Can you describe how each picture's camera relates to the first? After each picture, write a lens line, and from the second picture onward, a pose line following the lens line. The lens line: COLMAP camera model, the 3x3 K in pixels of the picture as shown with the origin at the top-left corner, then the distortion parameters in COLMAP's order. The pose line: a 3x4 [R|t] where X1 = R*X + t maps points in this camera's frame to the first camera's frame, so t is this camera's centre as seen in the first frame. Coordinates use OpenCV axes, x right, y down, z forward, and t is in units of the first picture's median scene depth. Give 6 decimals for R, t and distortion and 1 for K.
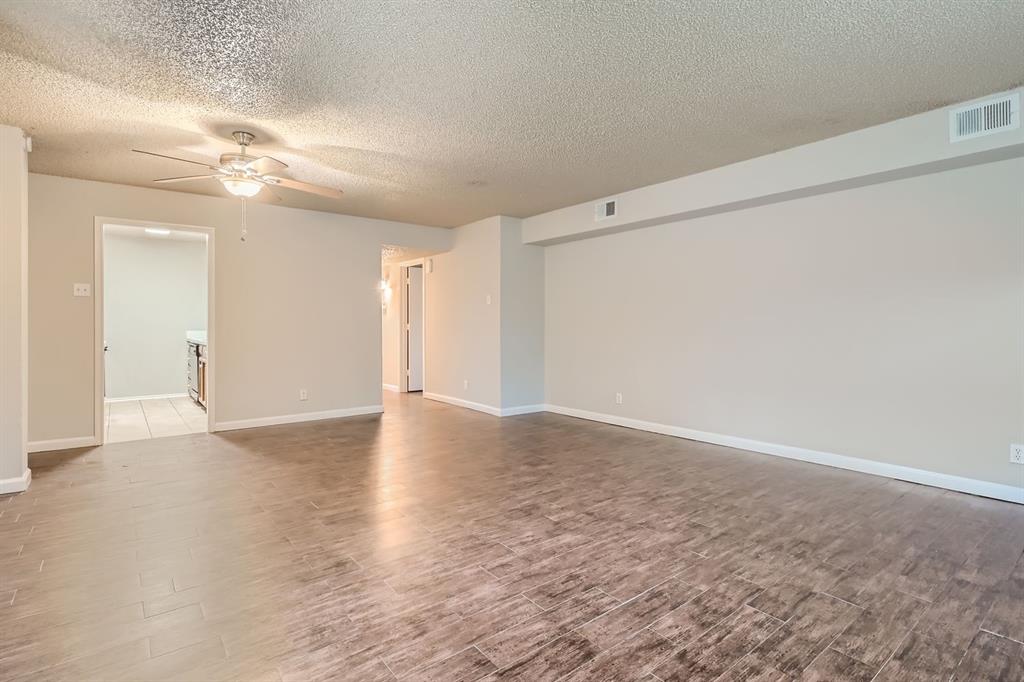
lens RADIAL K [[492.1, 0, 500.7], [0, 492.1, 329.1], [0, 0, 1]] dist [0.001263, 0.000084]
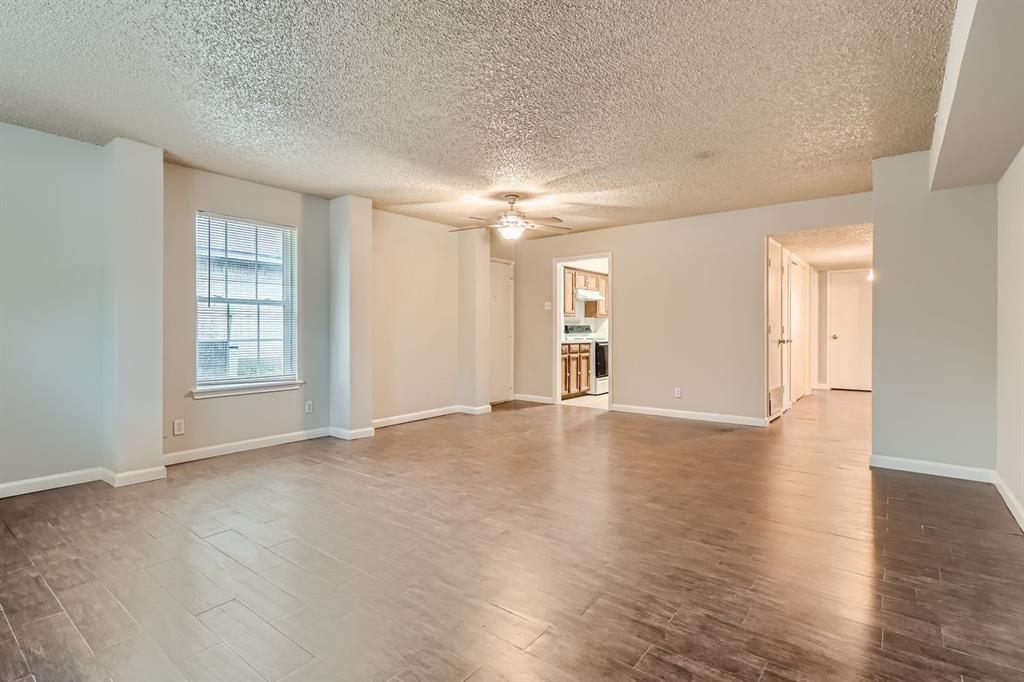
lens RADIAL K [[487.4, 0, 512.3], [0, 487.4, 331.6], [0, 0, 1]] dist [0.001169, -0.000205]
pose [[0.251340, 0.005249, -0.967885, 1.117238], [-0.001174, 0.999986, 0.005118, -0.006603], [0.967898, -0.000150, 0.251342, 0.821953]]
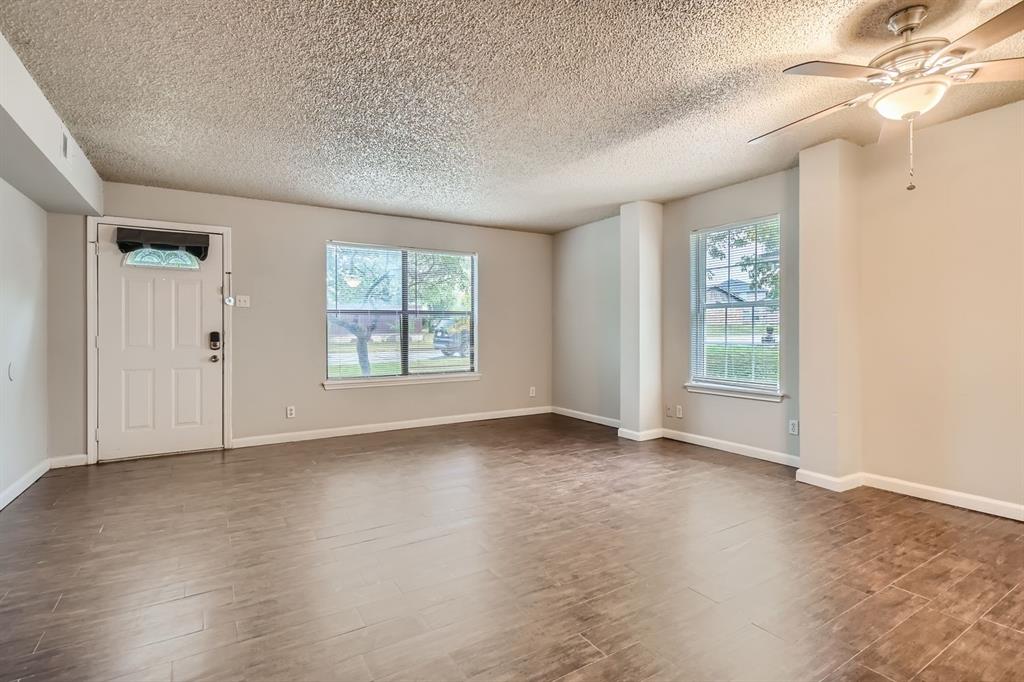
lens RADIAL K [[487.4, 0, 512.3], [0, 487.4, 331.6], [0, 0, 1]] dist [0.001169, -0.000205]
pose [[-0.995971, 0.006589, 0.089434, -0.114347], [0.006606, 0.999978, -0.000111, -0.012965], [-0.089432, 0.000480, -0.995993, 2.106338]]
